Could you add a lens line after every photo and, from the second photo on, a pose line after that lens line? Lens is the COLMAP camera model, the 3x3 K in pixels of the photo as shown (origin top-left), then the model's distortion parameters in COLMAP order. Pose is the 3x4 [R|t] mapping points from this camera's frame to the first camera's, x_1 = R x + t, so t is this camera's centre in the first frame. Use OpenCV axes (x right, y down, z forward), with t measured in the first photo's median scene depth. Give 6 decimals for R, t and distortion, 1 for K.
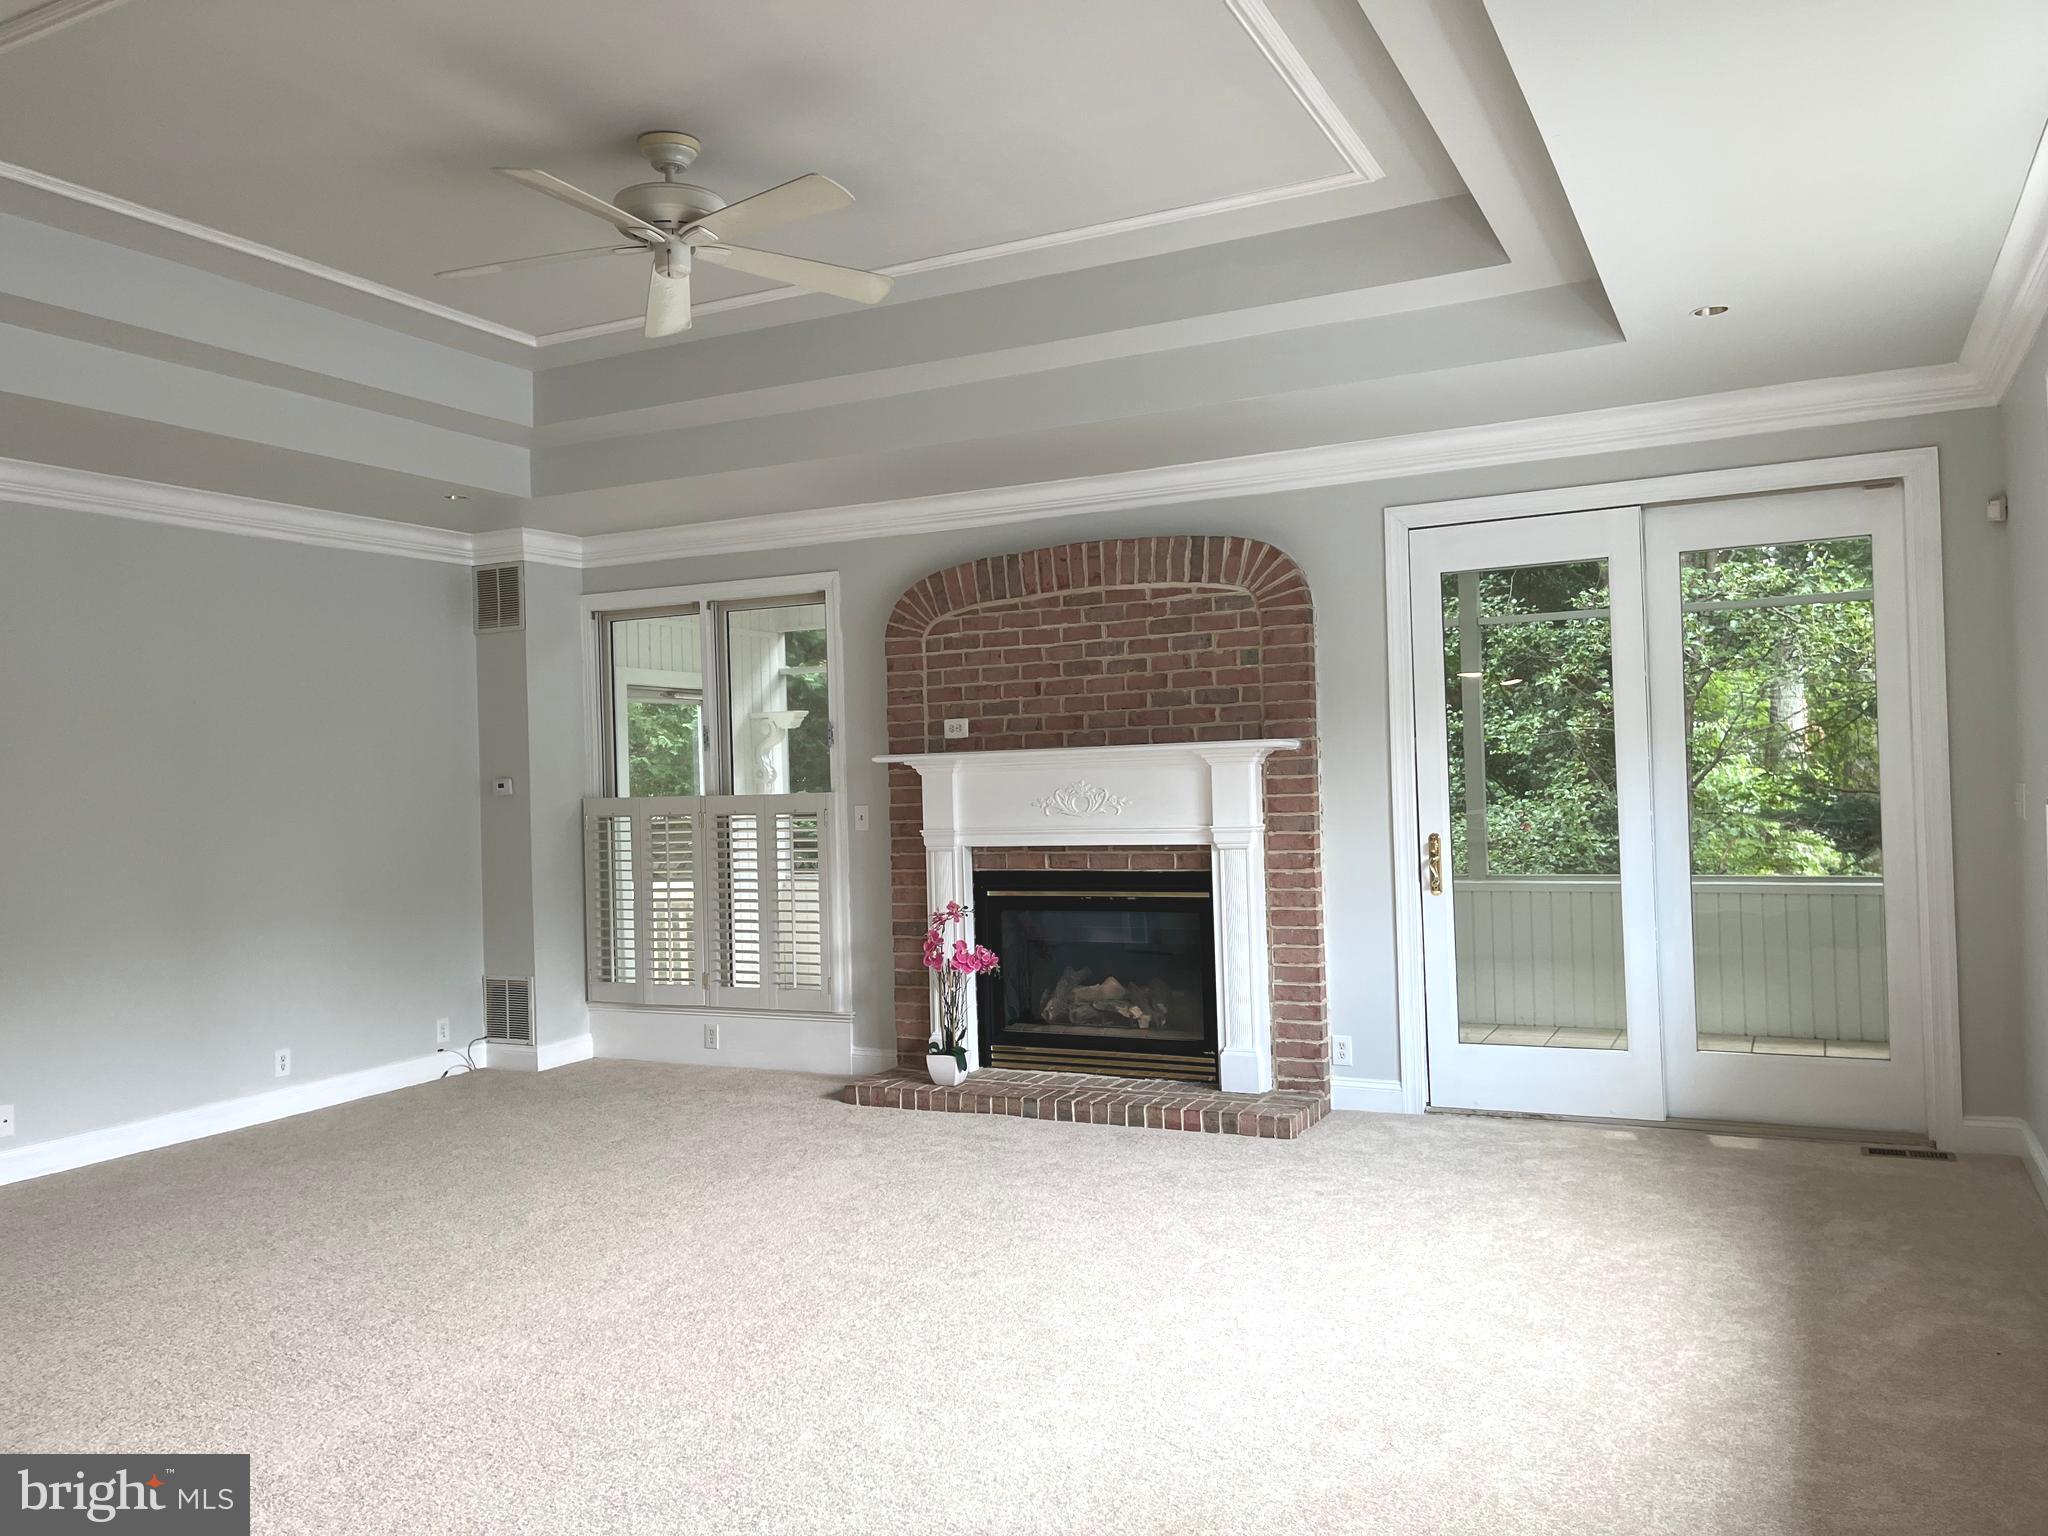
lens RADIAL K [[1539.5, 0, 1024.0], [0, 1539.5, 768.0], [0, 0, 1]] dist [0.069368, -0.140886]
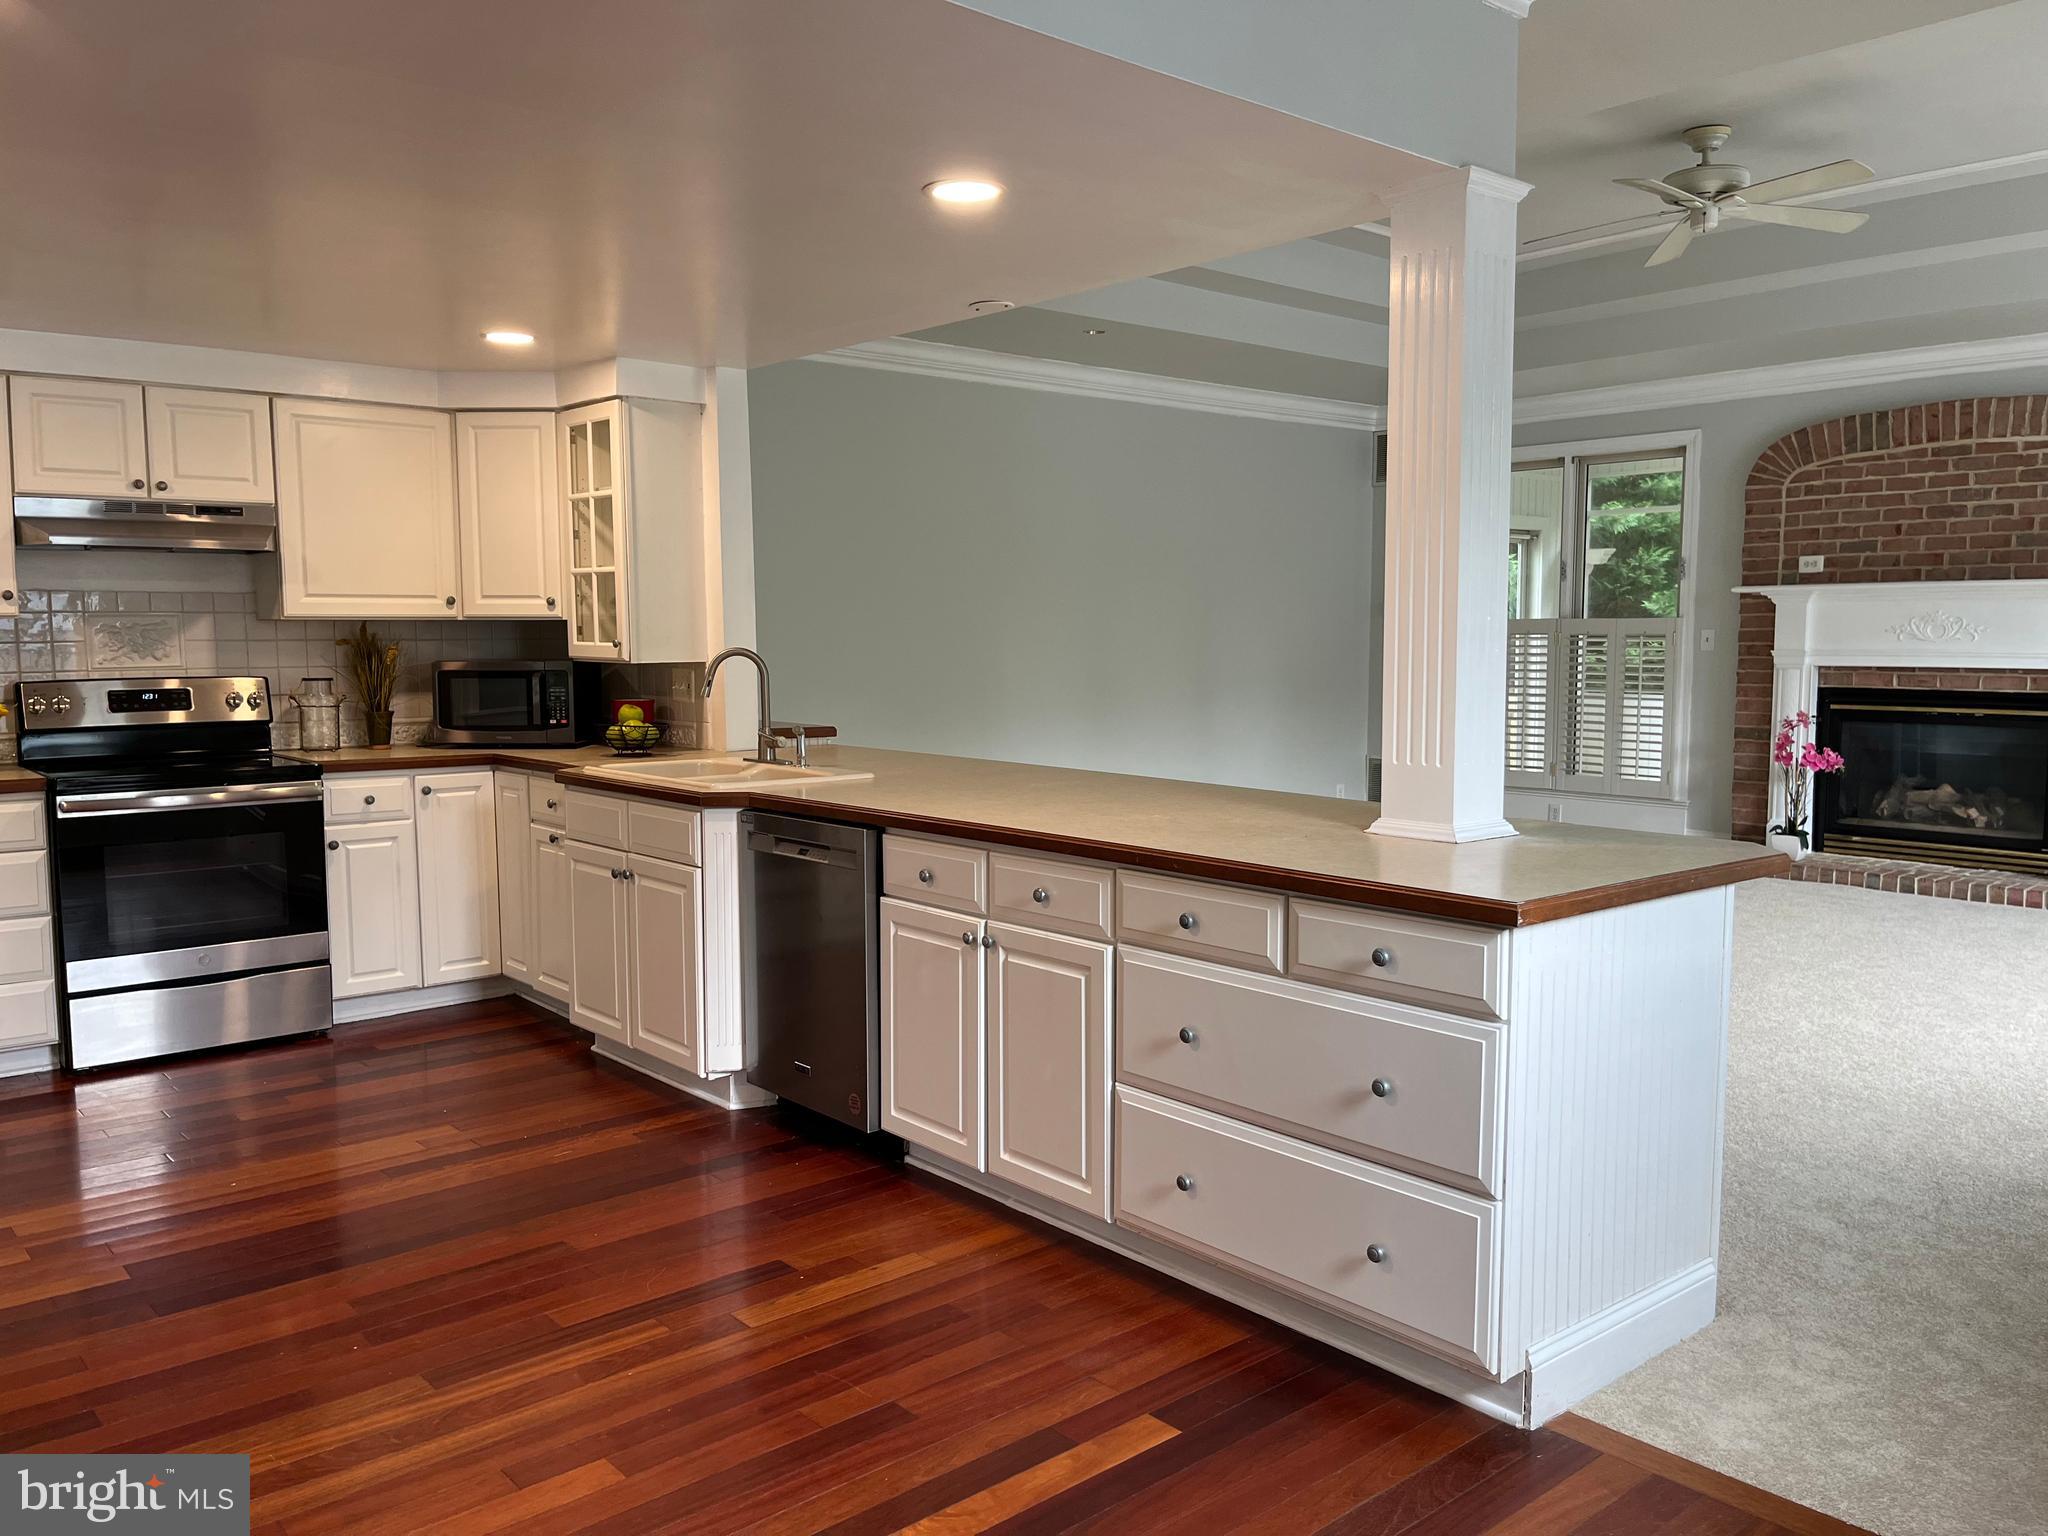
lens RADIAL K [[1560.6, 0, 1024.0], [0, 1560.6, 768.0], [0, 0, 1]] dist [0.126320, -0.173234]
pose [[0.924751, 0.062178, -0.375459, -0.139301], [-0.024515, 0.994247, 0.104272, 0.017523], [0.379782, -0.087221, 0.920955, -0.370716]]
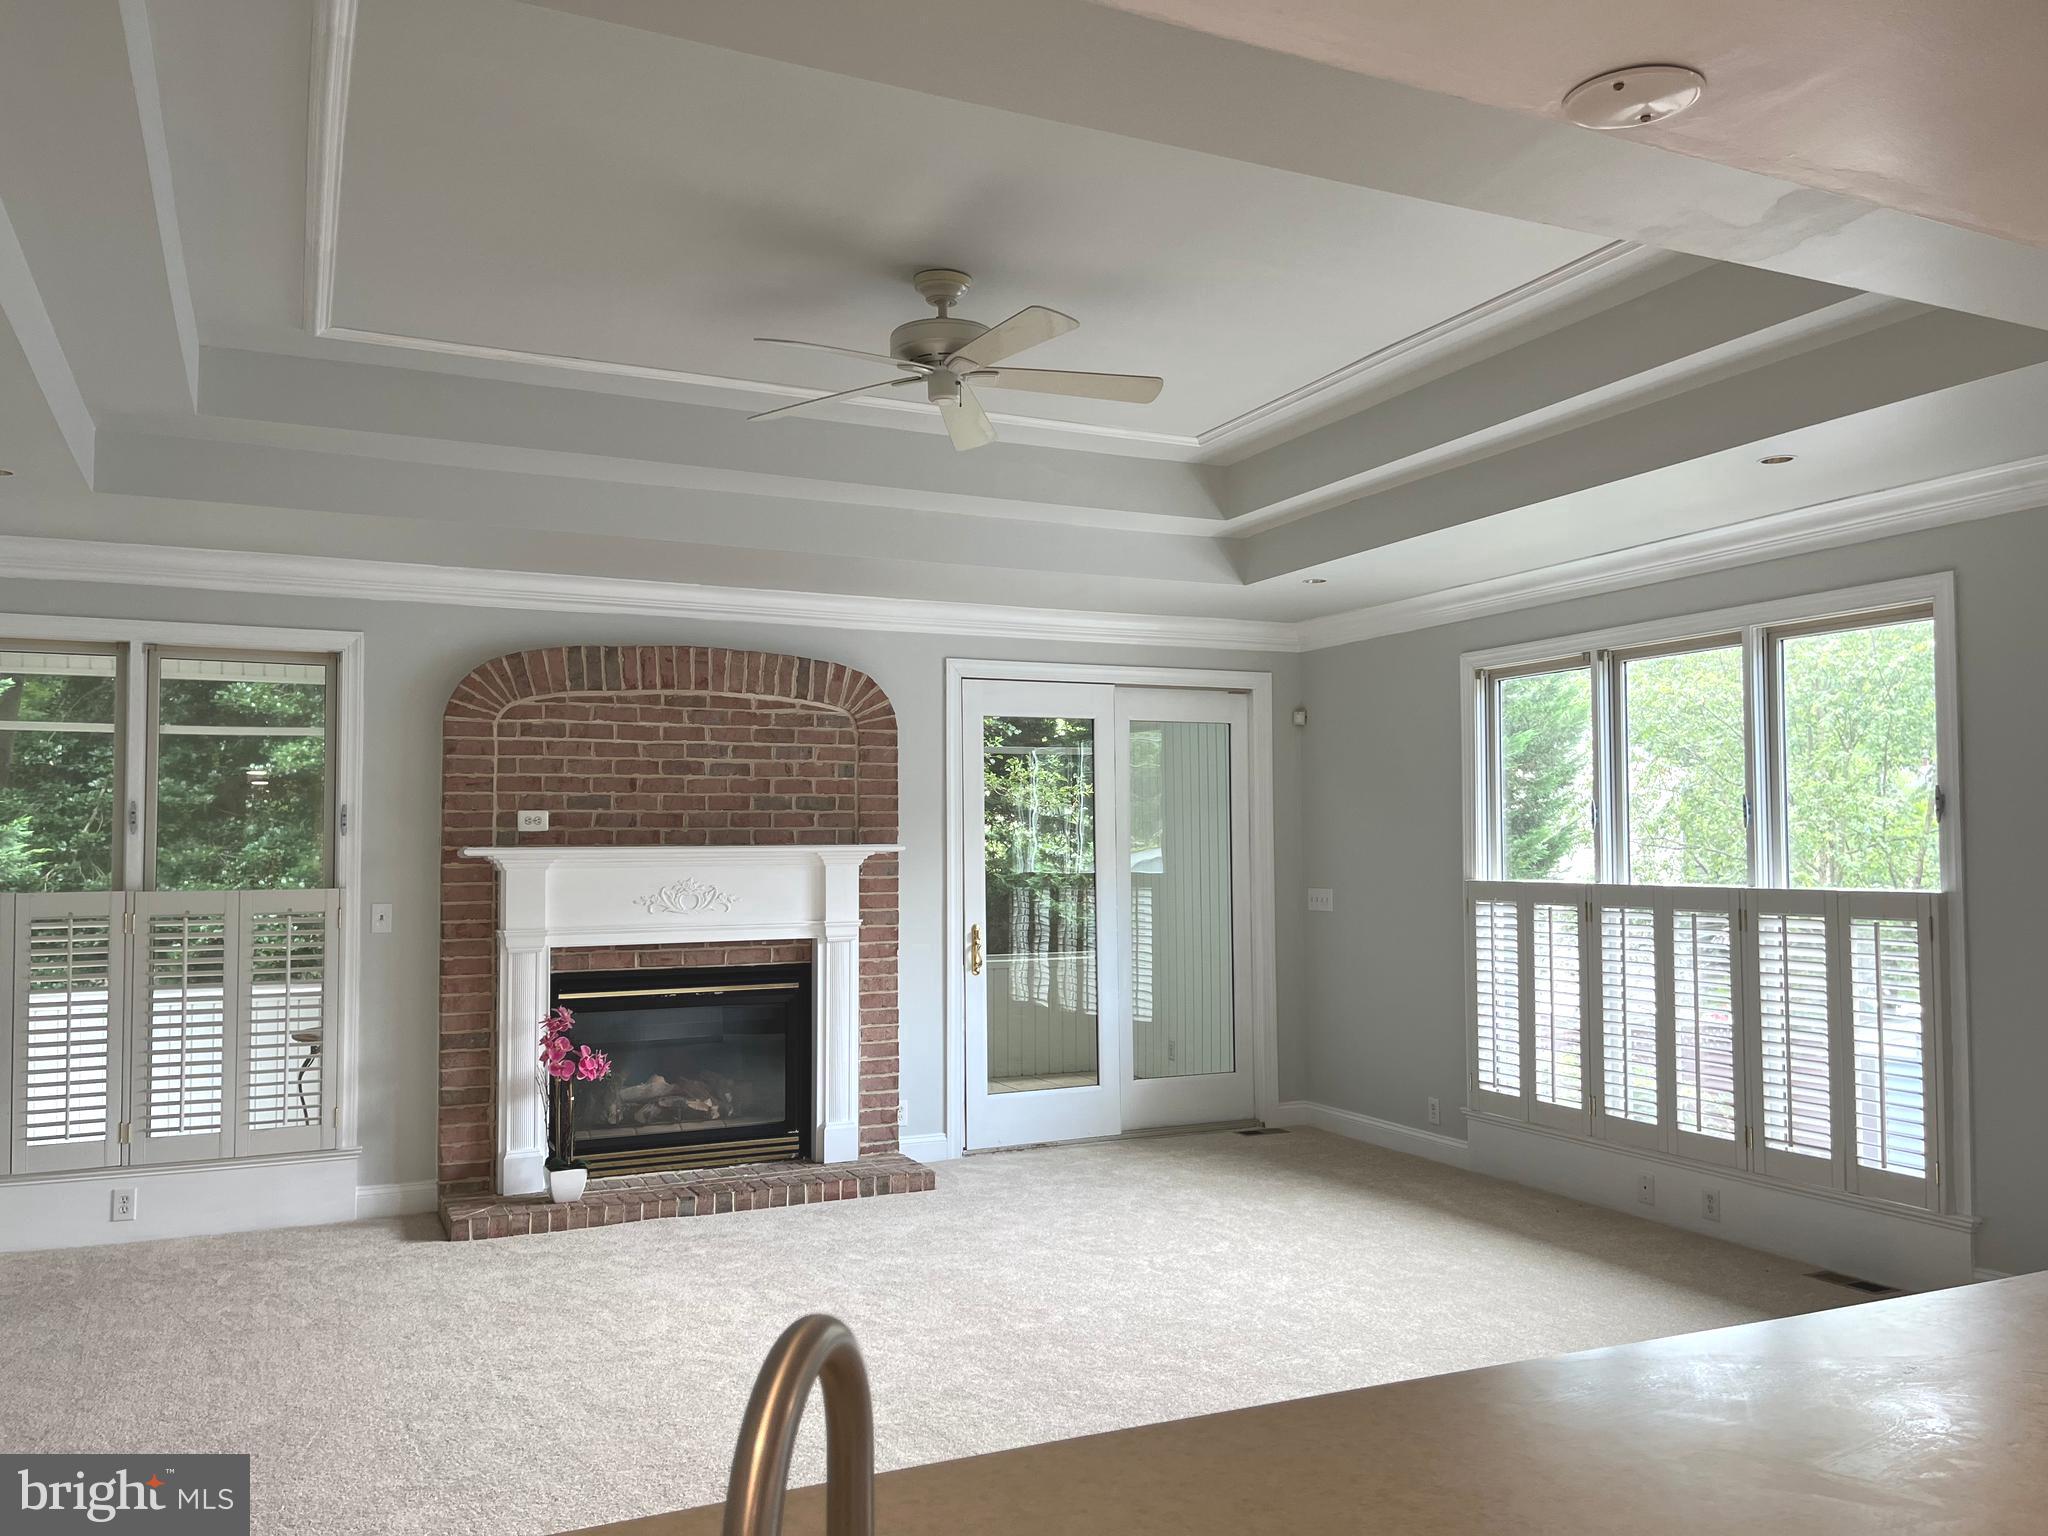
lens RADIAL K [[1539.5, 0, 1024.0], [0, 1539.5, 768.0], [0, 0, 1]] dist [0.069368, -0.140886]
pose [[0.612410, 0.067991, 0.787611, -0.634460], [-0.019189, 0.997280, -0.071170, 0.003840], [-0.790308, 0.028471, 0.612048, 0.195147]]
